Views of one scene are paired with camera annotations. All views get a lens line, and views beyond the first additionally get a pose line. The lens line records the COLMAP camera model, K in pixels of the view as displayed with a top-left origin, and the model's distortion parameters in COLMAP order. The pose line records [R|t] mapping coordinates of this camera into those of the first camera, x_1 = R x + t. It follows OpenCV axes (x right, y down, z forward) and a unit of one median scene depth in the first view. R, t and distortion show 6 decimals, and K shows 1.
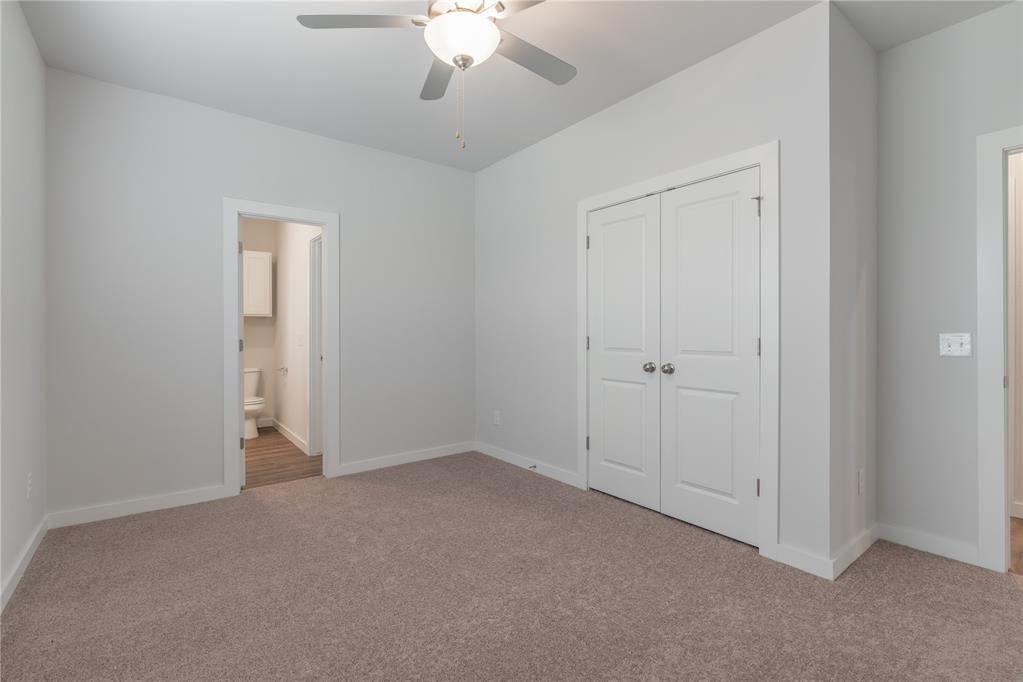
lens RADIAL K [[465.9, 0, 512.6], [0, 465.9, 343.4], [0, 0, 1]] dist [0.001199, -0.000108]
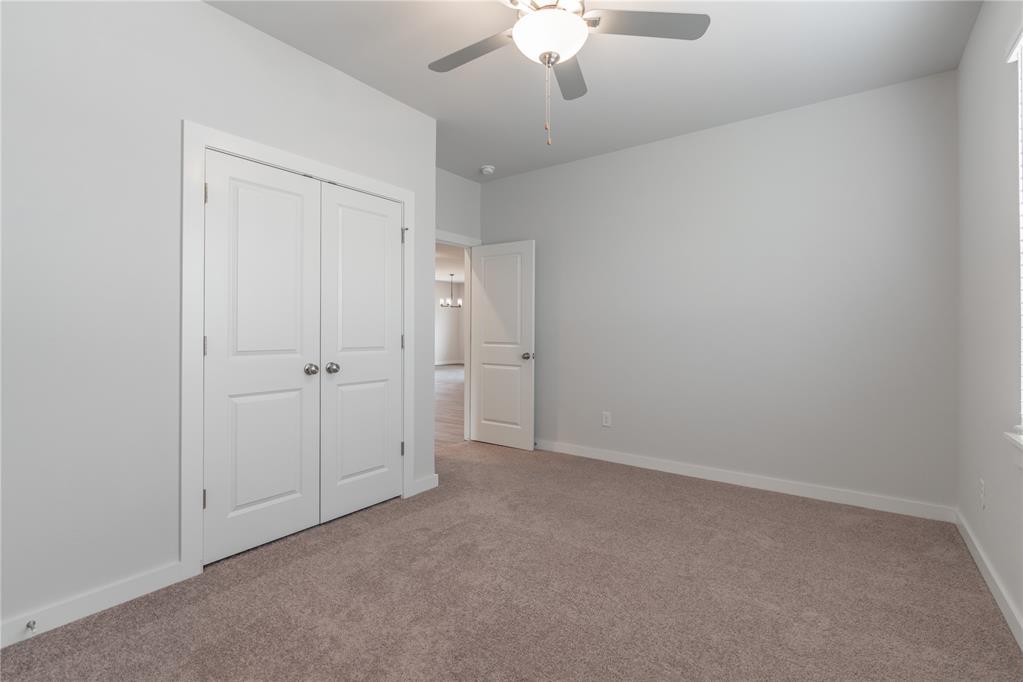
lens RADIAL K [[465.9, 0, 509.2], [0, 465.9, 333.8], [0, 0, 1]] dist [0.001199, -0.000108]
pose [[-0.268734, -0.016387, 0.963075, -0.700579], [0.012778, 0.999707, 0.020576, -0.031848], [-0.963130, 0.017836, -0.268446, 0.912072]]
